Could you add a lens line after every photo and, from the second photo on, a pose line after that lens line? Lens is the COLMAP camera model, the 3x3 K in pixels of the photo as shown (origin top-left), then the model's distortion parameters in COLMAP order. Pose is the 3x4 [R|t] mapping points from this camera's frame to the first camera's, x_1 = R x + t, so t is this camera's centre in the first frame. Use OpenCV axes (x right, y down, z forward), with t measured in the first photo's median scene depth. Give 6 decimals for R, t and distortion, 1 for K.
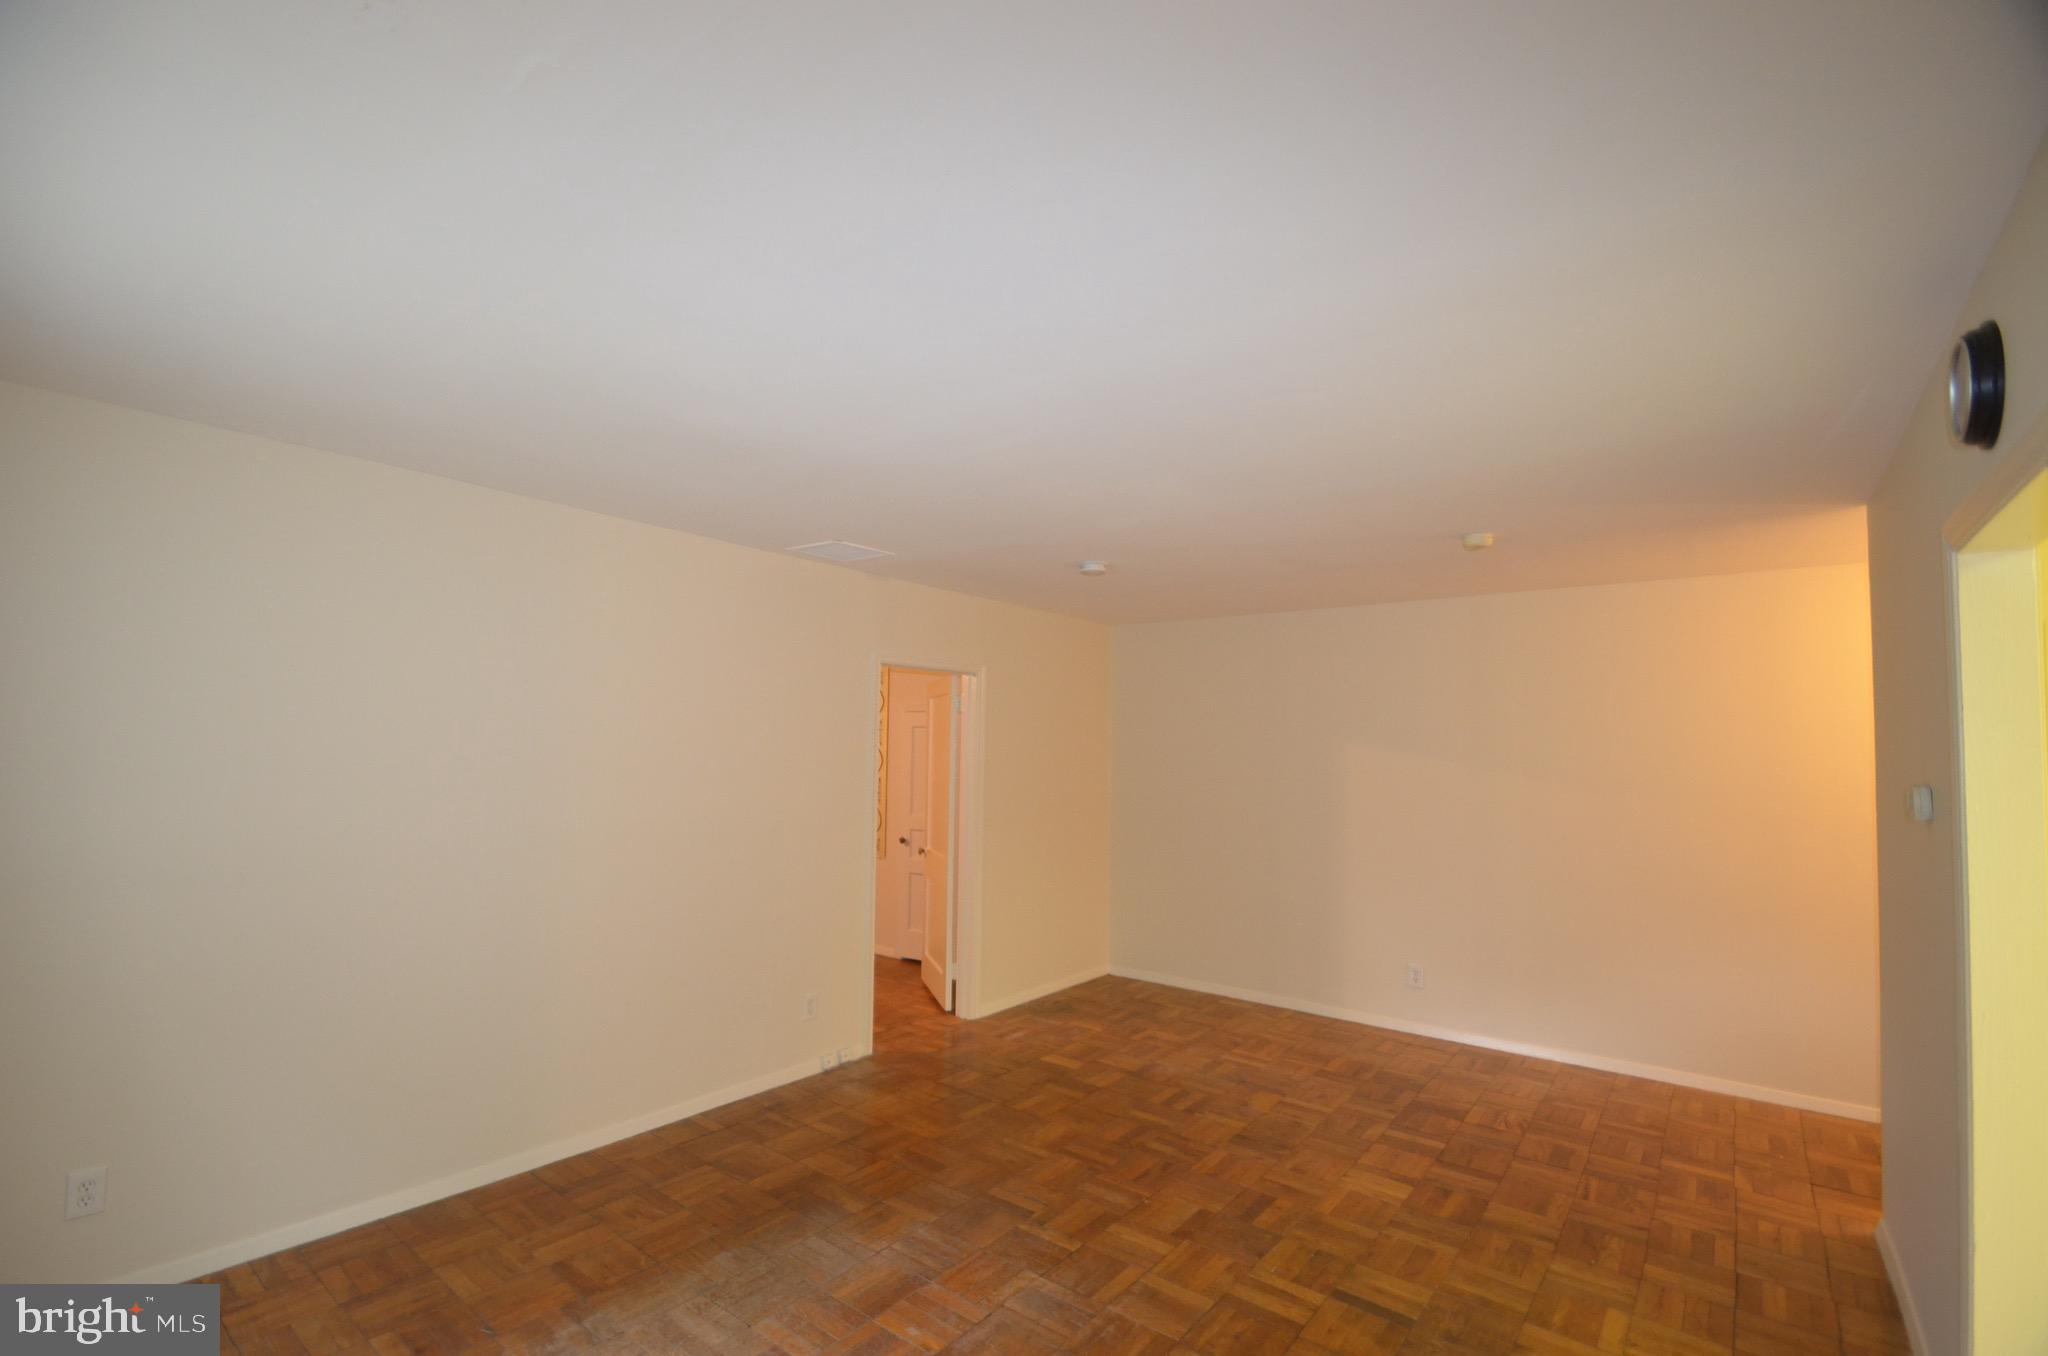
lens RADIAL K [[889.9, 0, 1002.9], [0, 889.9, 685.9], [0, 0, 1]] dist [-0.008720, -0.006433]
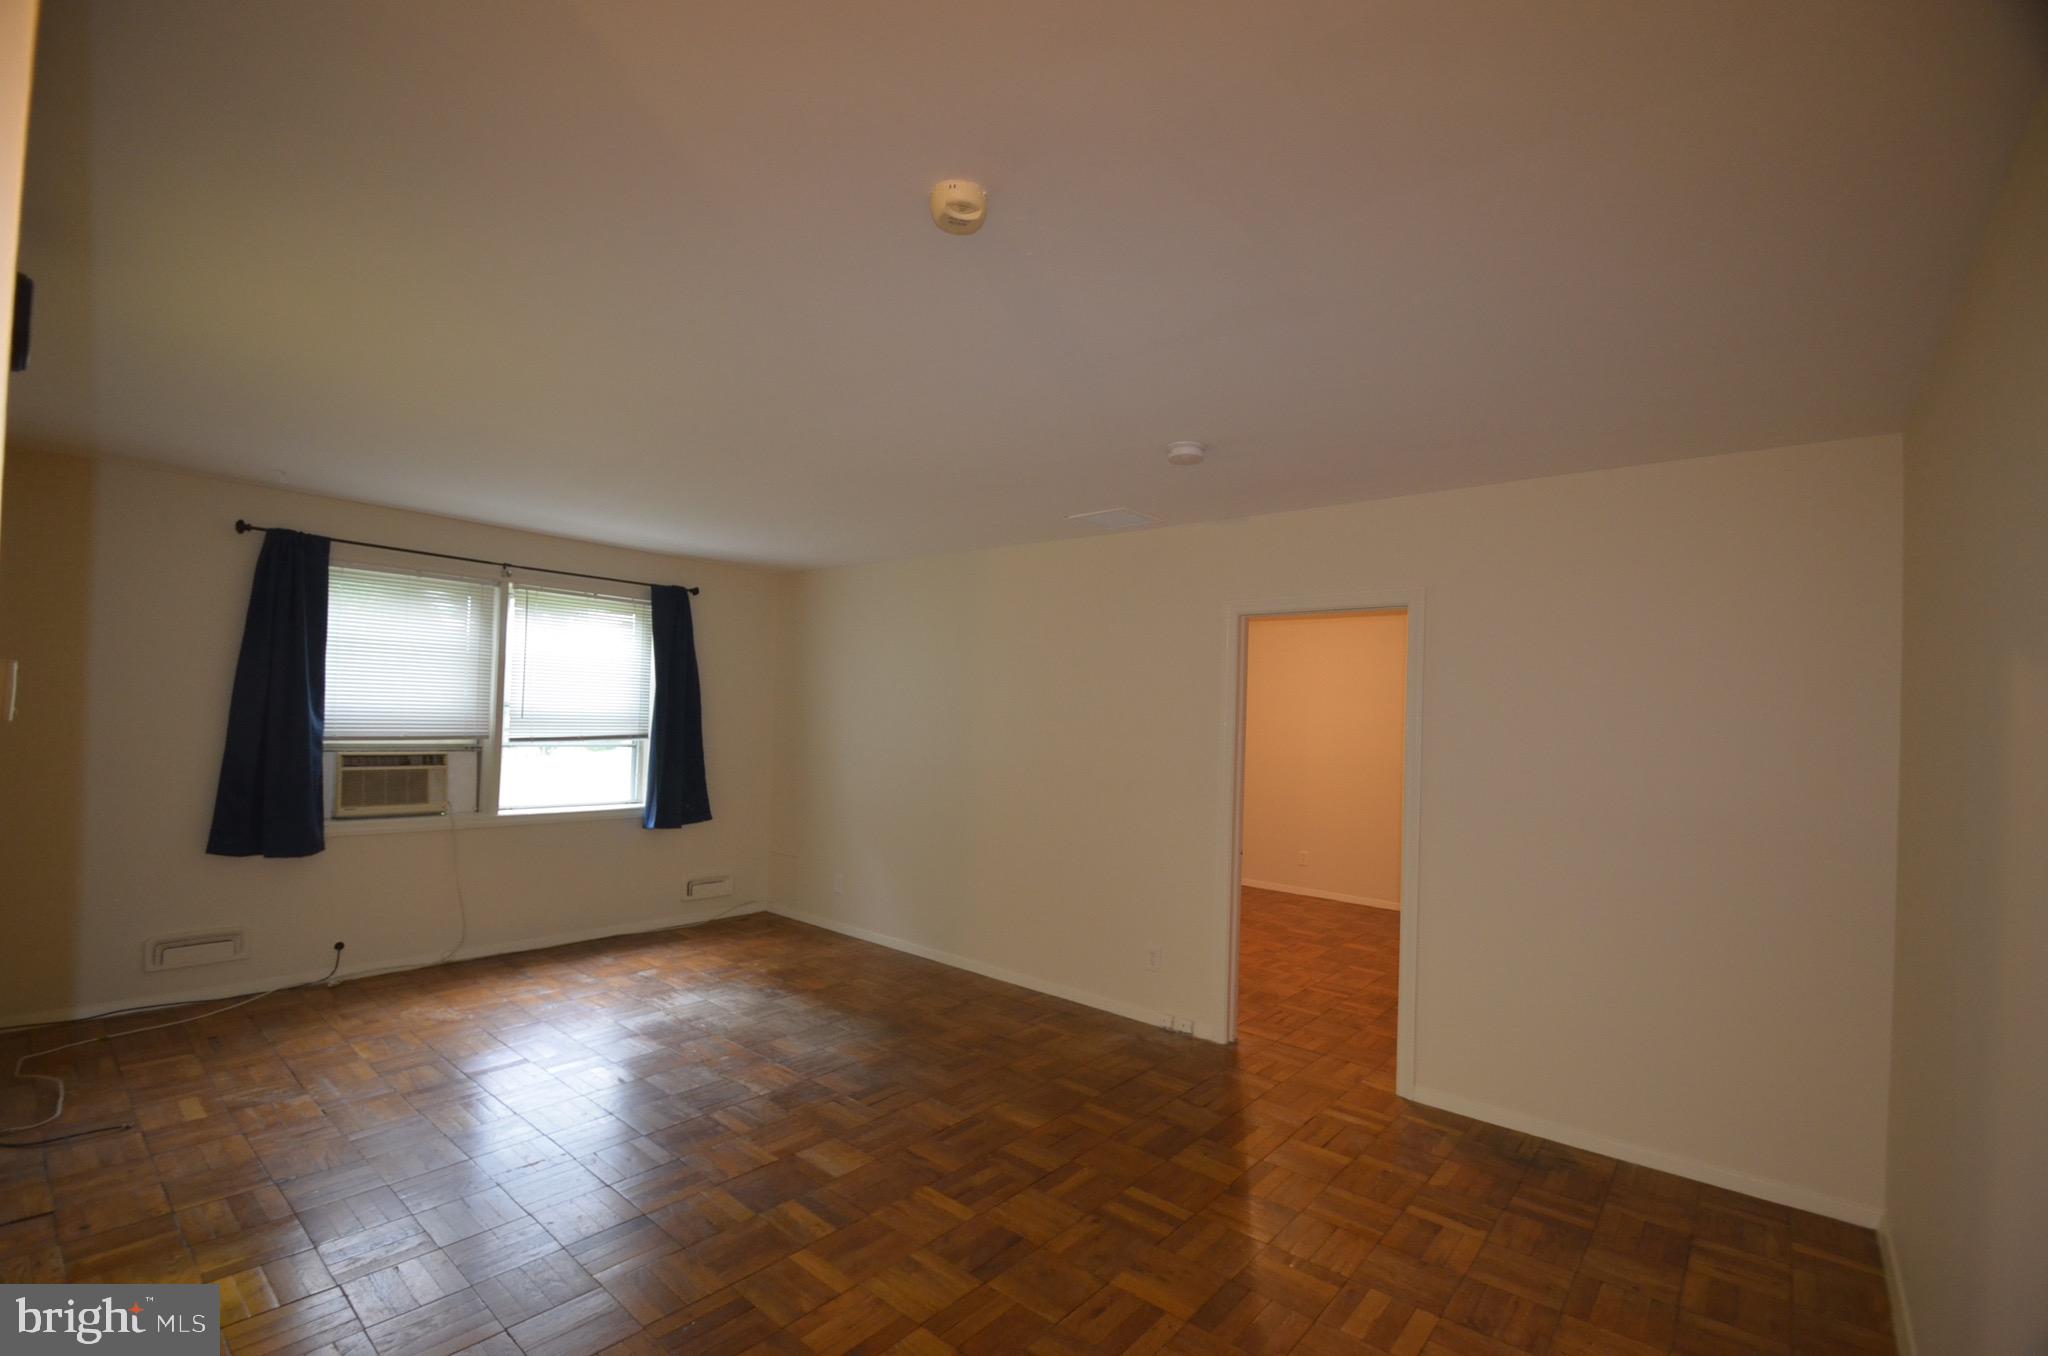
lens RADIAL K [[889.9, 0, 1022.2], [0, 889.9, 685.2], [0, 0, 1]] dist [-0.008720, -0.006433]
pose [[-0.007042, -0.051438, -0.998651, 0.921186], [0.028392, 0.998263, -0.051618, 0.104030], [0.999572, -0.028717, -0.005569, 0.956612]]
